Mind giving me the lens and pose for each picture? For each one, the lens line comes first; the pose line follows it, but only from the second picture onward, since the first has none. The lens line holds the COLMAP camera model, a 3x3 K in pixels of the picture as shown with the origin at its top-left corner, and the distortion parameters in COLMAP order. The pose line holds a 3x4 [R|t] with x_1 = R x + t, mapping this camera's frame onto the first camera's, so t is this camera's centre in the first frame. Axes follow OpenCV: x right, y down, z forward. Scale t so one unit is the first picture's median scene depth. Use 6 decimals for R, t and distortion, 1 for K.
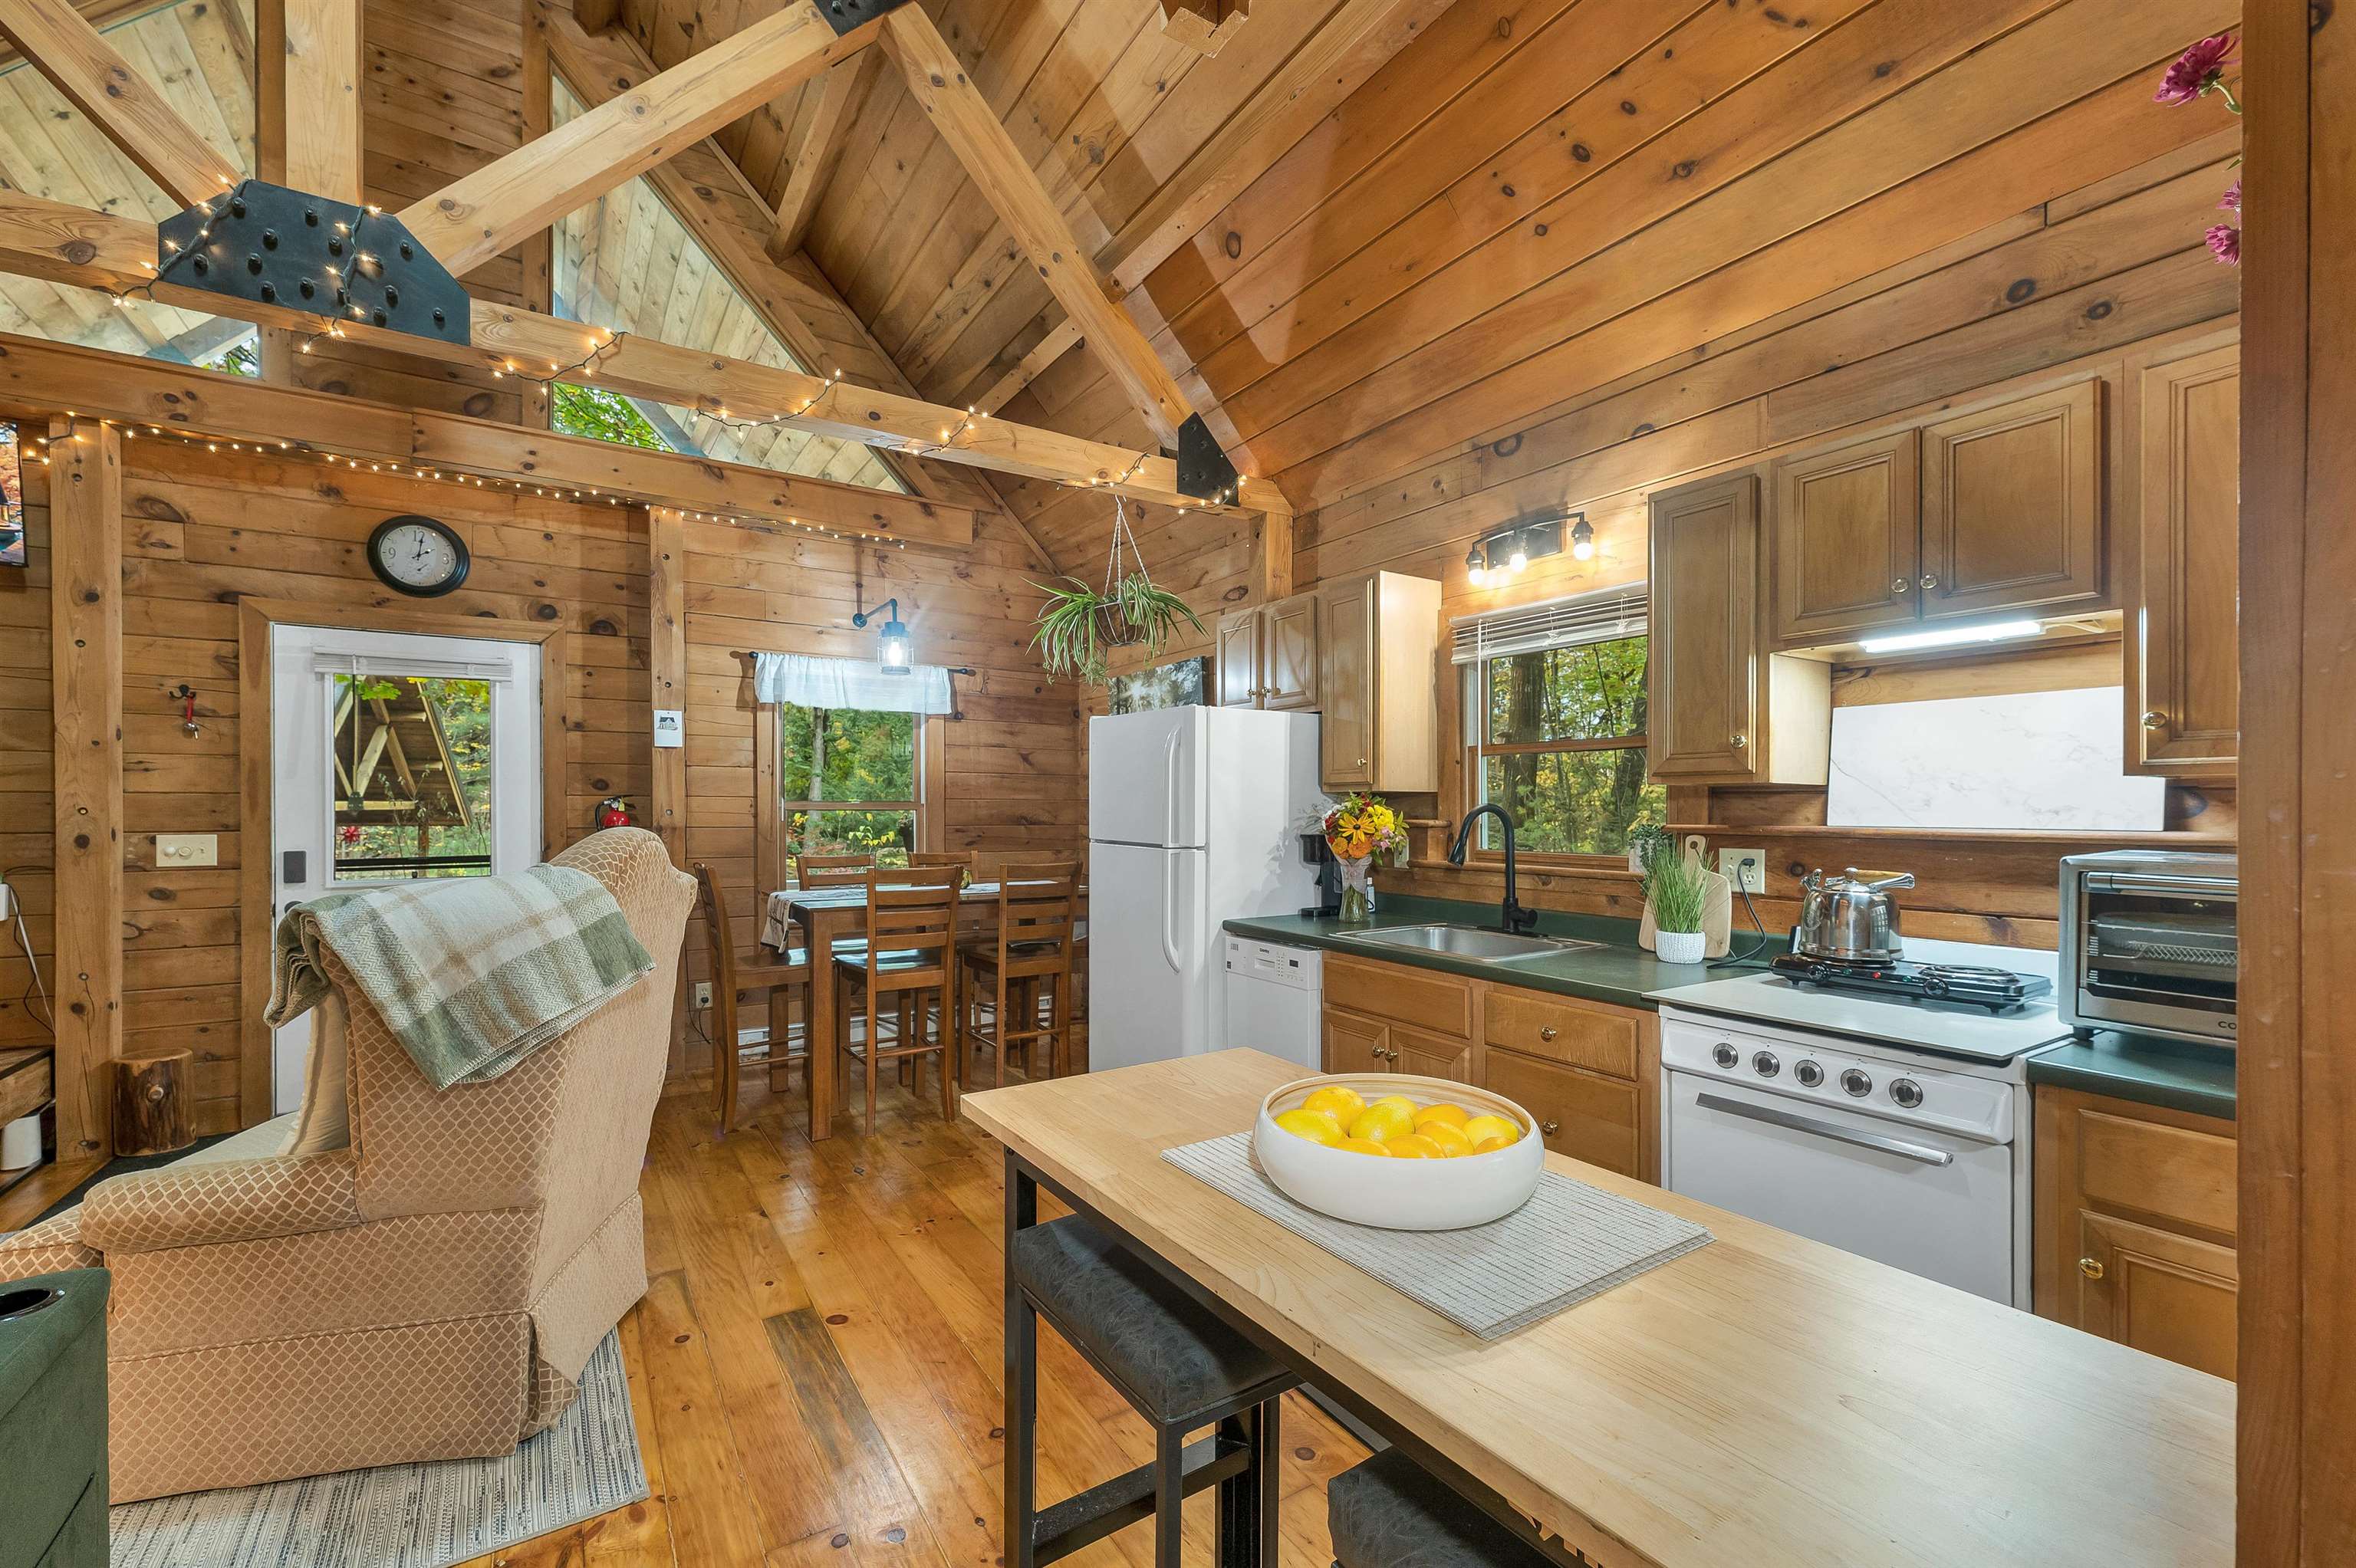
lens RADIAL K [[973.2, 0, 1180.6], [0, 973.2, 811.3], [0, 0, 1]] dist [0.002367, -0.000084]
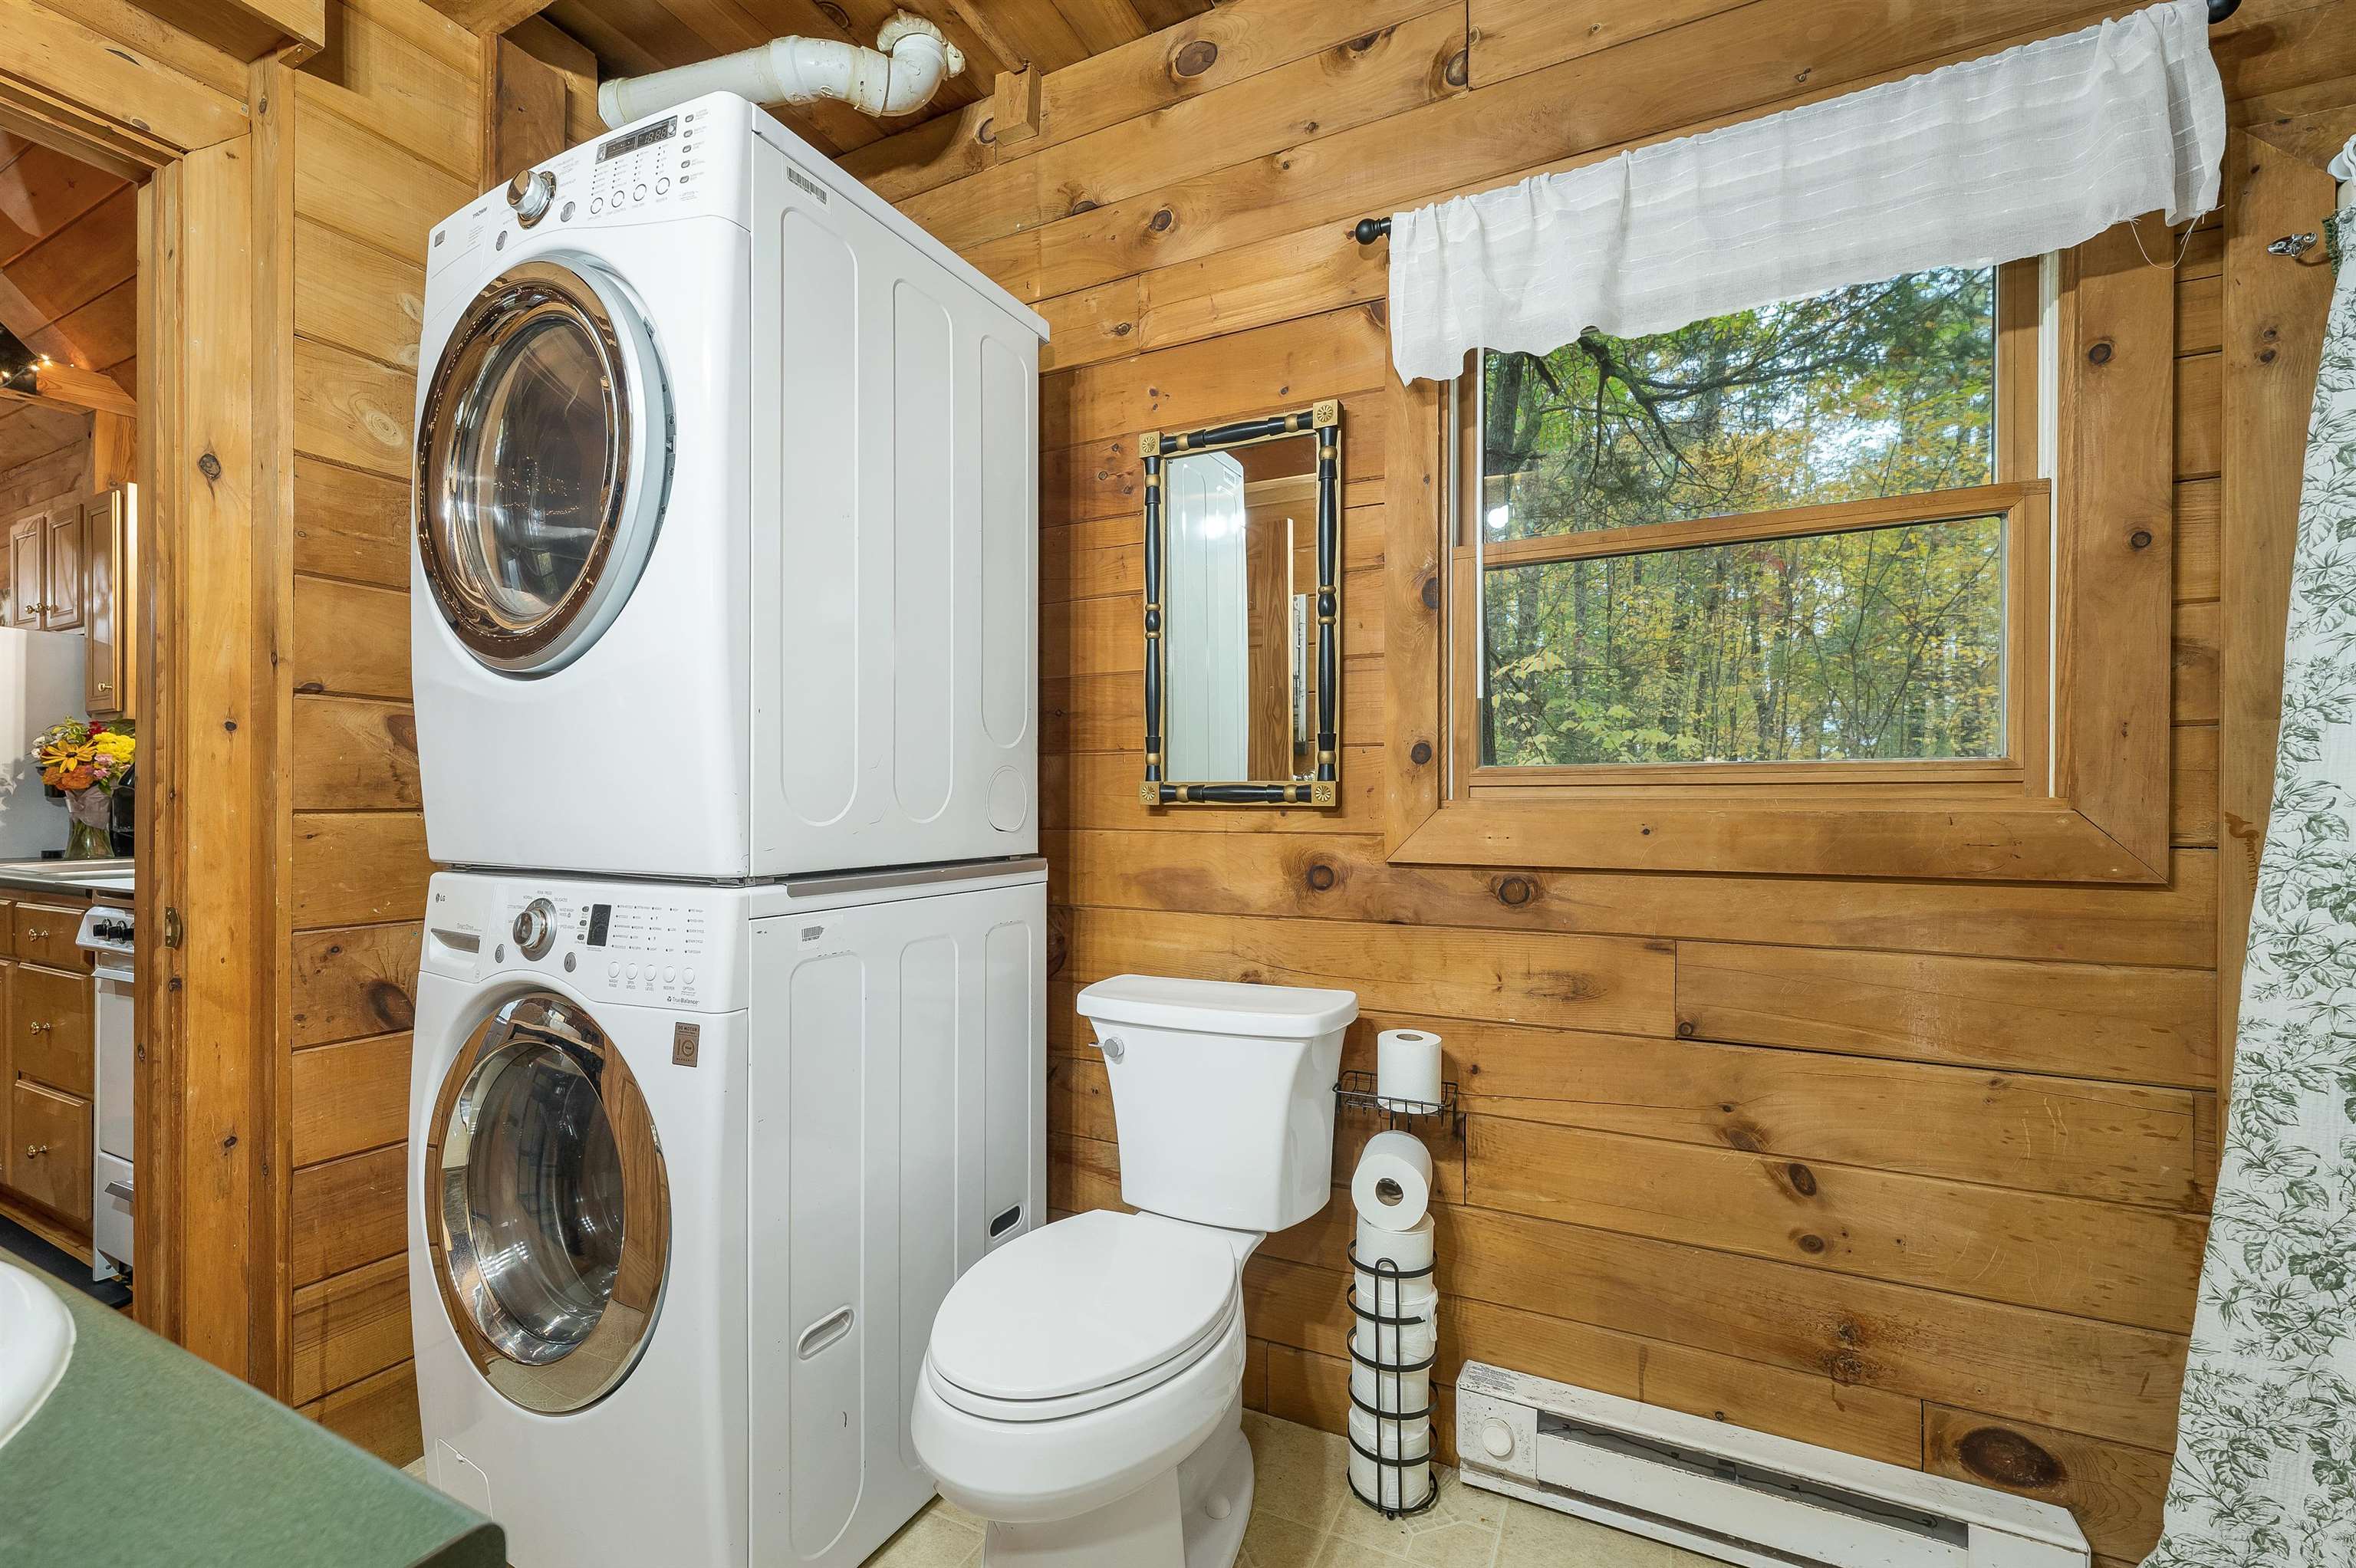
lens RADIAL K [[998.7, 0, 1178.0], [0, 998.7, 784.0], [0, 0, 1]] dist [0.000268, 0.000115]
pose [[0.865182, 0.011626, 0.501323, 0.522213], [0.001431, 0.999670, -0.025653, 0.059266], [-0.501456, 0.022912, 0.864880, -0.283971]]
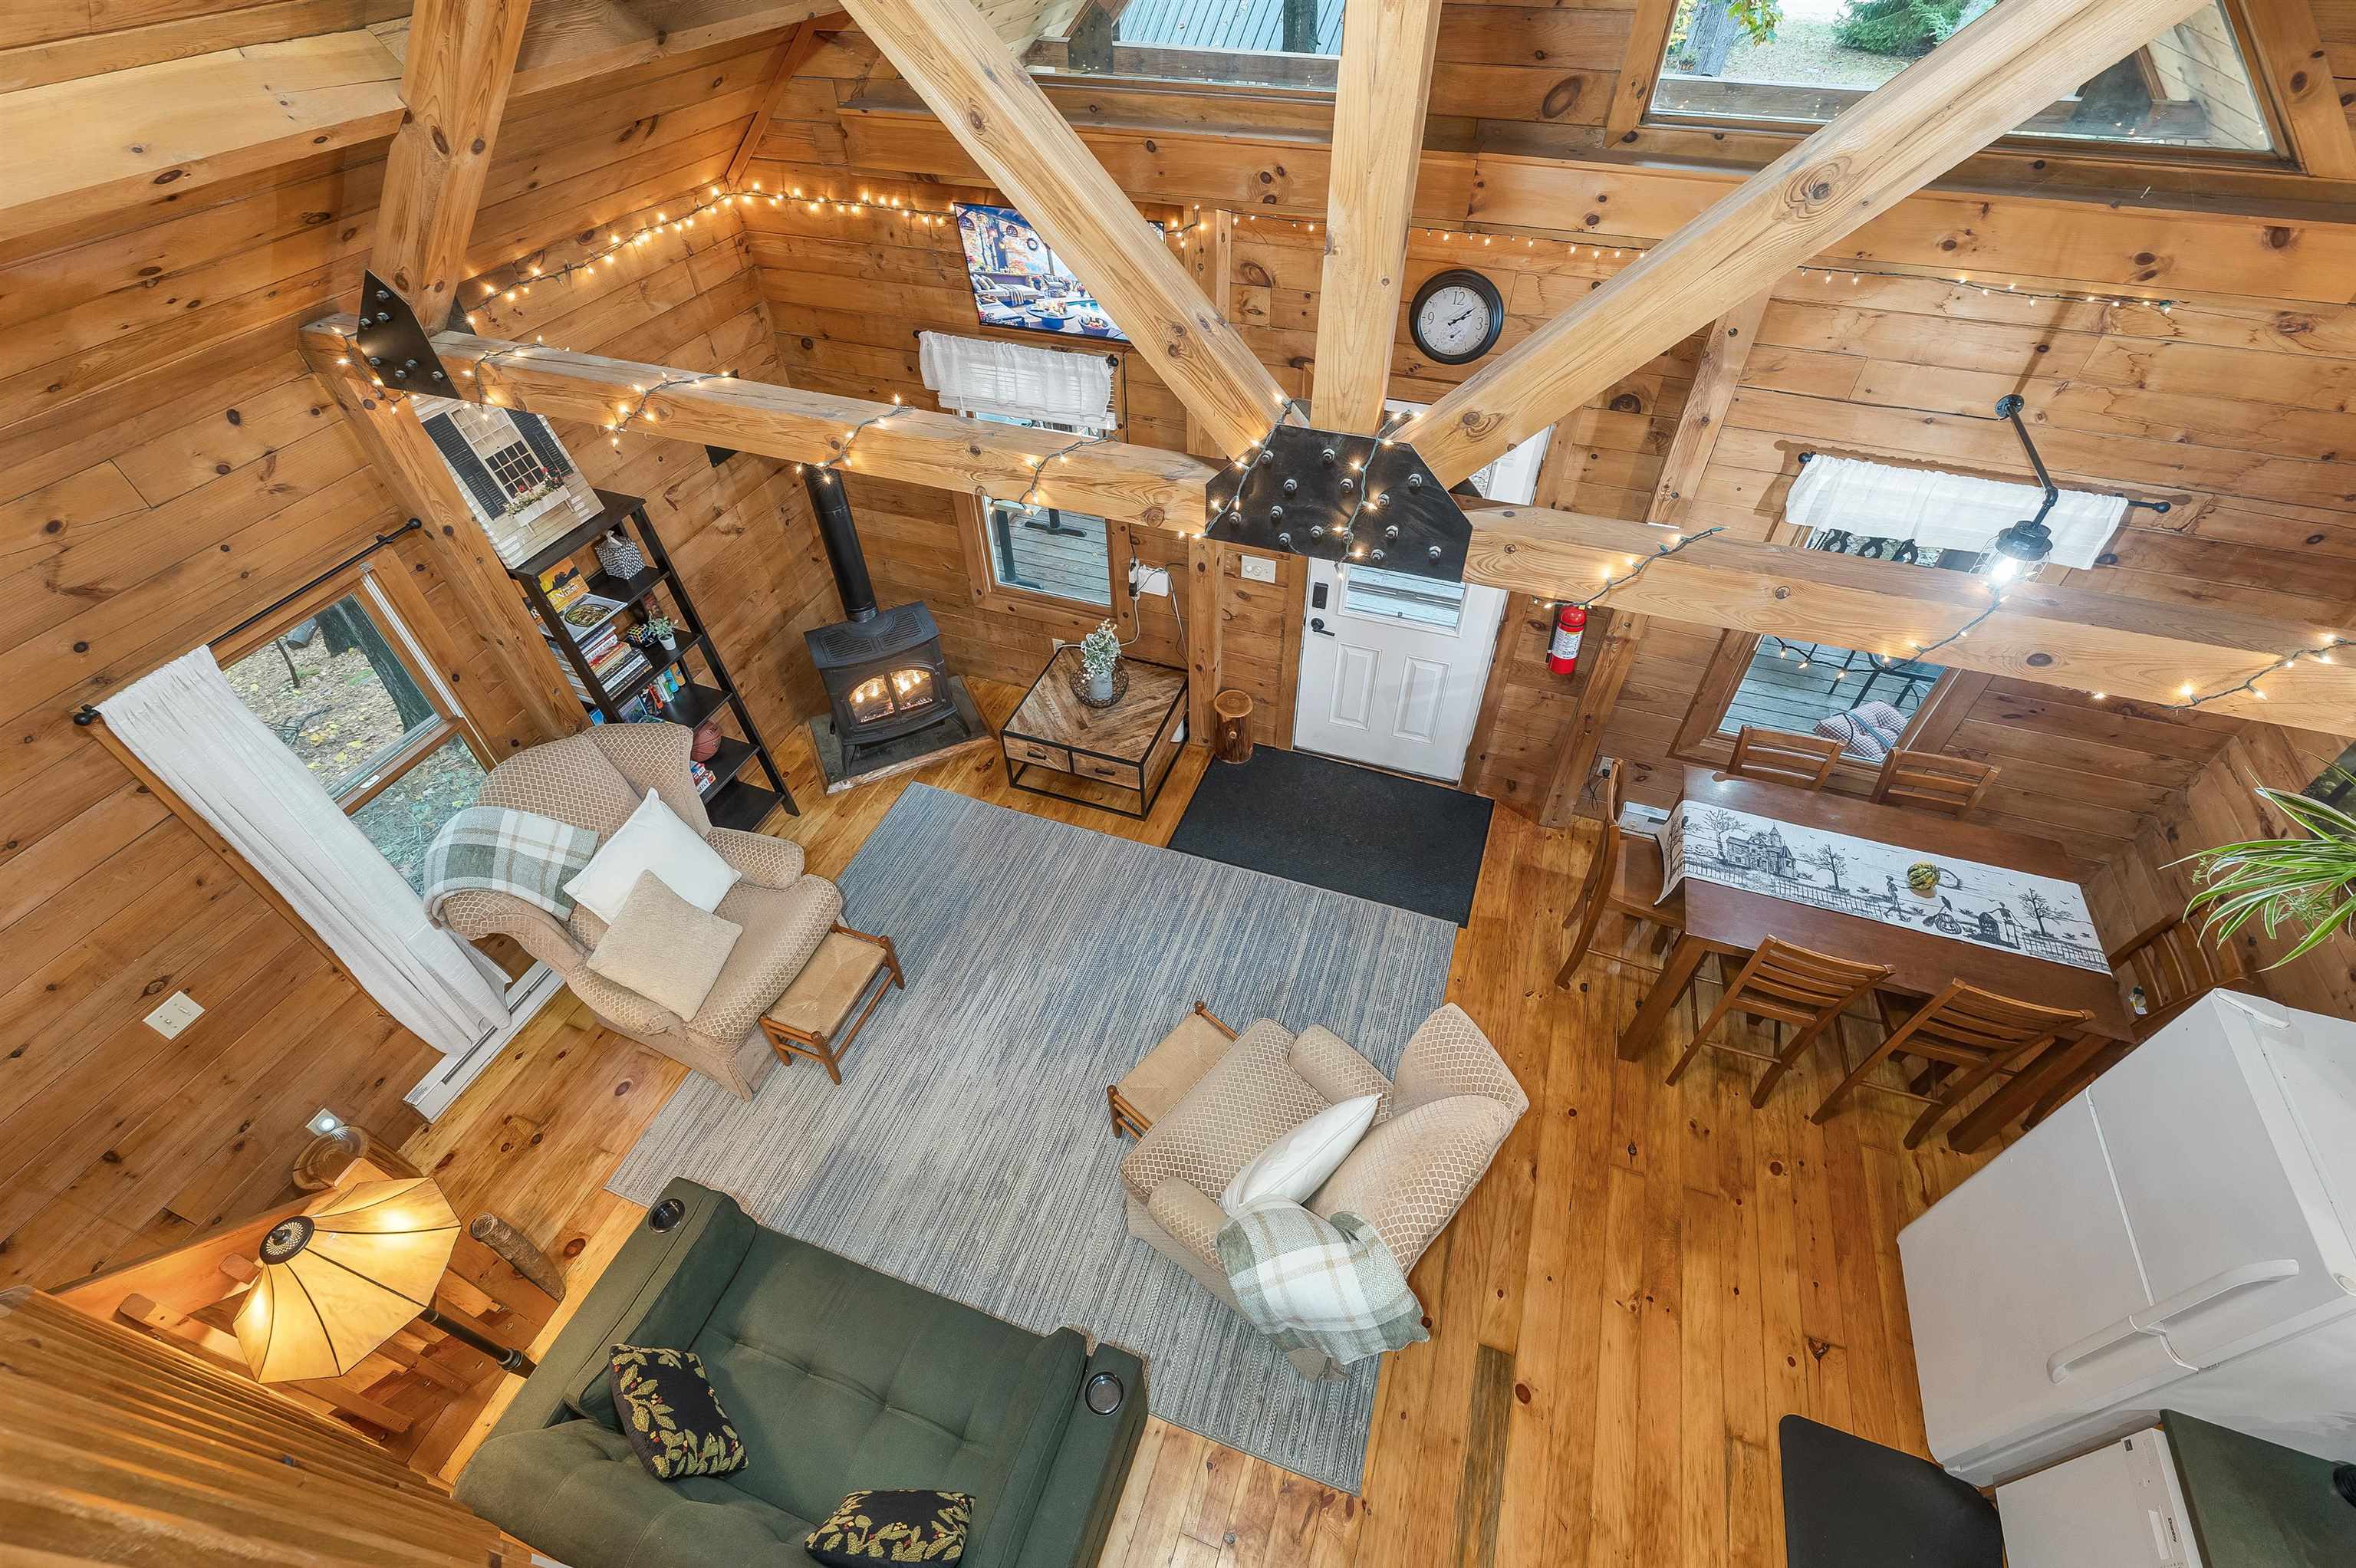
lens RADIAL K [[996.8, 0, 1185.0], [0, 996.8, 779.7], [0, 0, 1]] dist [0.001513, 0.000401]
pose [[0.609310, 0.555195, -0.566127, -0.211798], [0.005799, 0.710828, 0.703342, -0.660375], [0.792911, -0.431836, 0.429895, 0.268173]]
